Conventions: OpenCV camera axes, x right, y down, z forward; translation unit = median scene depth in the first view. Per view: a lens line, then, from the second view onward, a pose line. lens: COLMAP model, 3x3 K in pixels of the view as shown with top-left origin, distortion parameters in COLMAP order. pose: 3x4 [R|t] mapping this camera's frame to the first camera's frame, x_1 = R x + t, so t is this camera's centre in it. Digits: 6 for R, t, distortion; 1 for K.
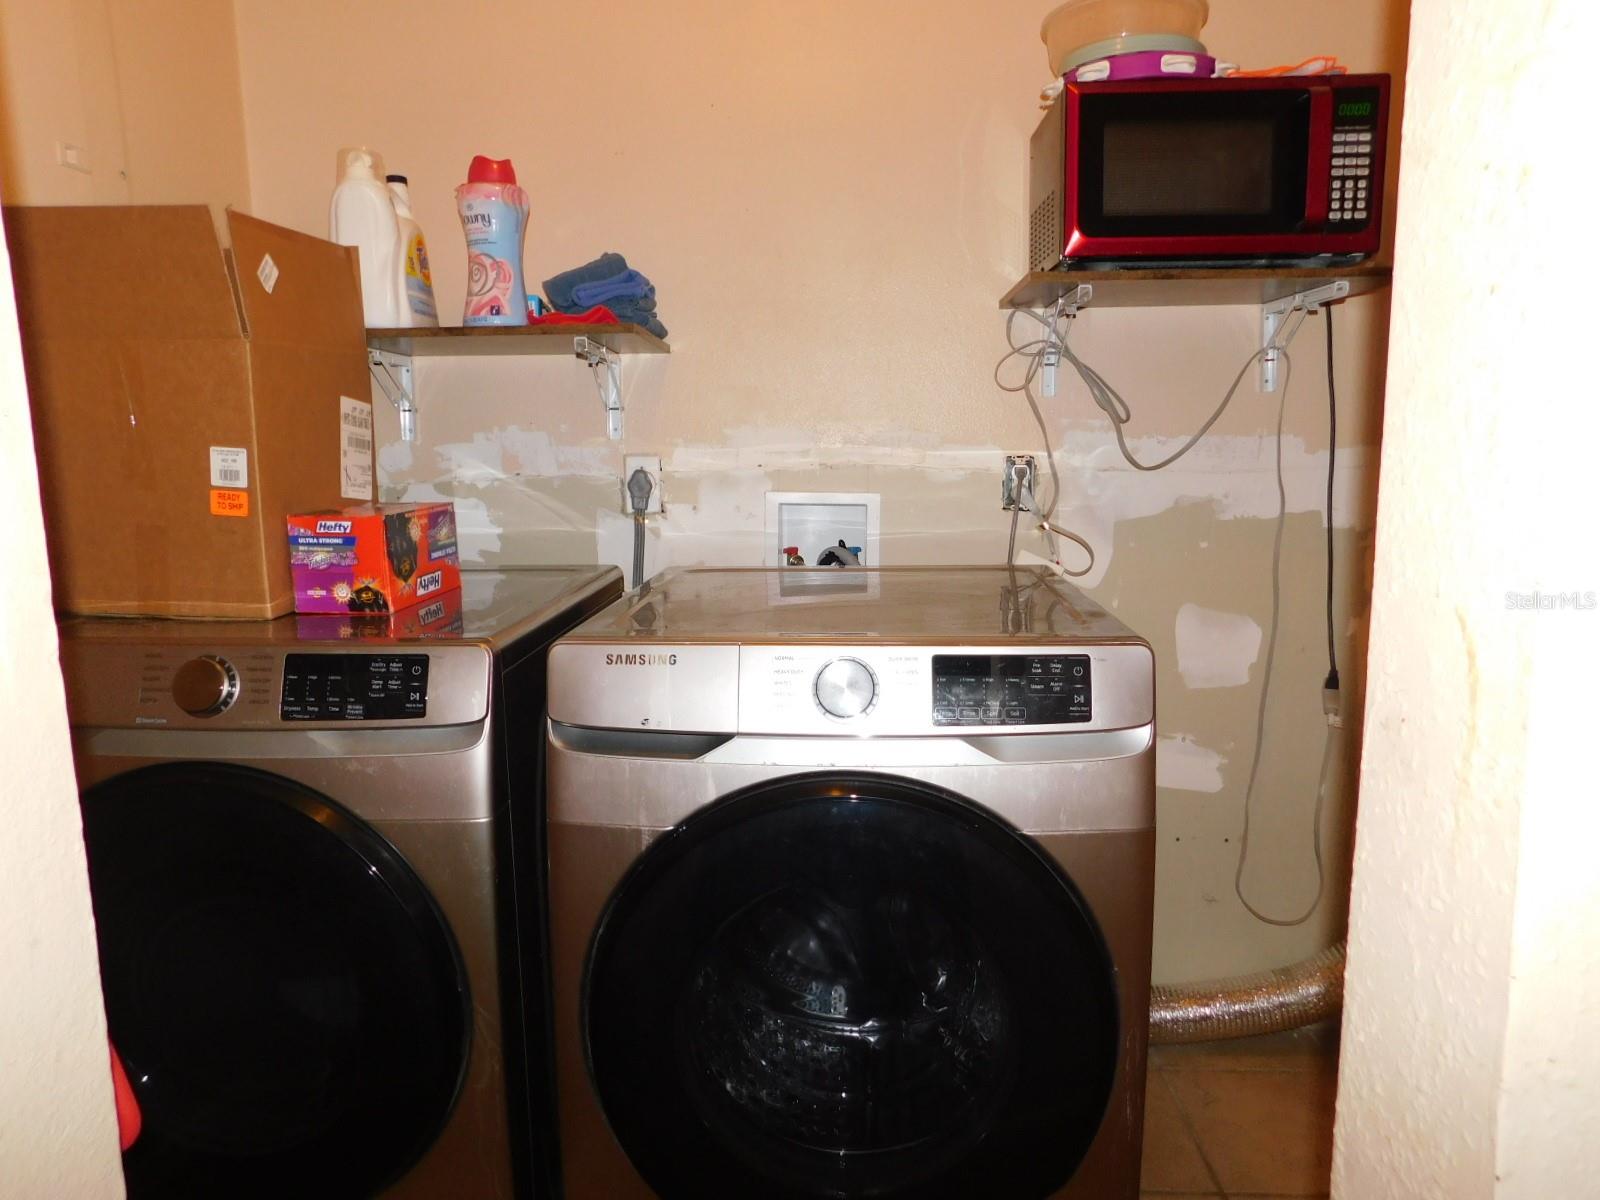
lens RADIAL K [[1067.1, 0, 802.0], [0, 1067.1, 600.6], [0, 0, 1]] dist [-0.040101, 0.029120]
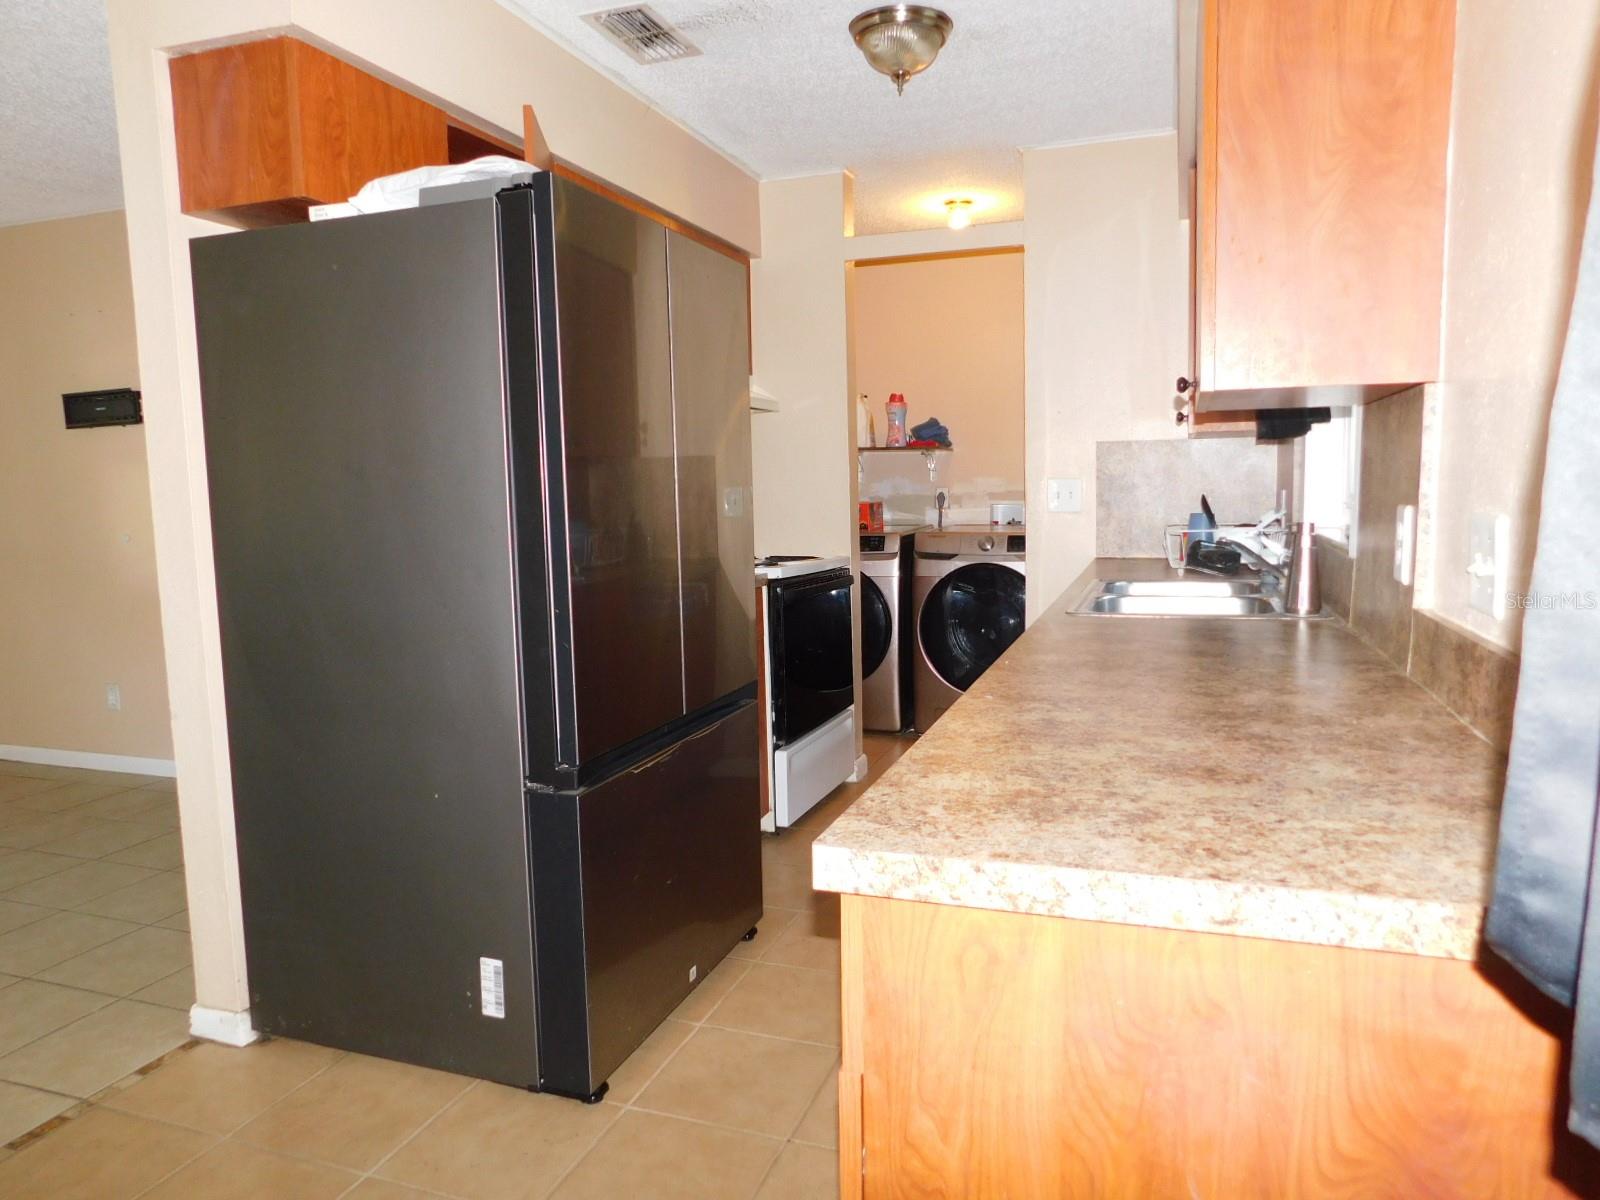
lens RADIAL K [[1067.1, 0, 803.6], [0, 1067.1, 603.6], [0, 0, 1]] dist [-0.040101, 0.029120]
pose [[0.958108, 0.031099, -0.284715, 0.331746], [-0.034356, 0.999389, -0.006452, 0.216244], [0.284341, 0.015964, 0.958590, -1.923624]]
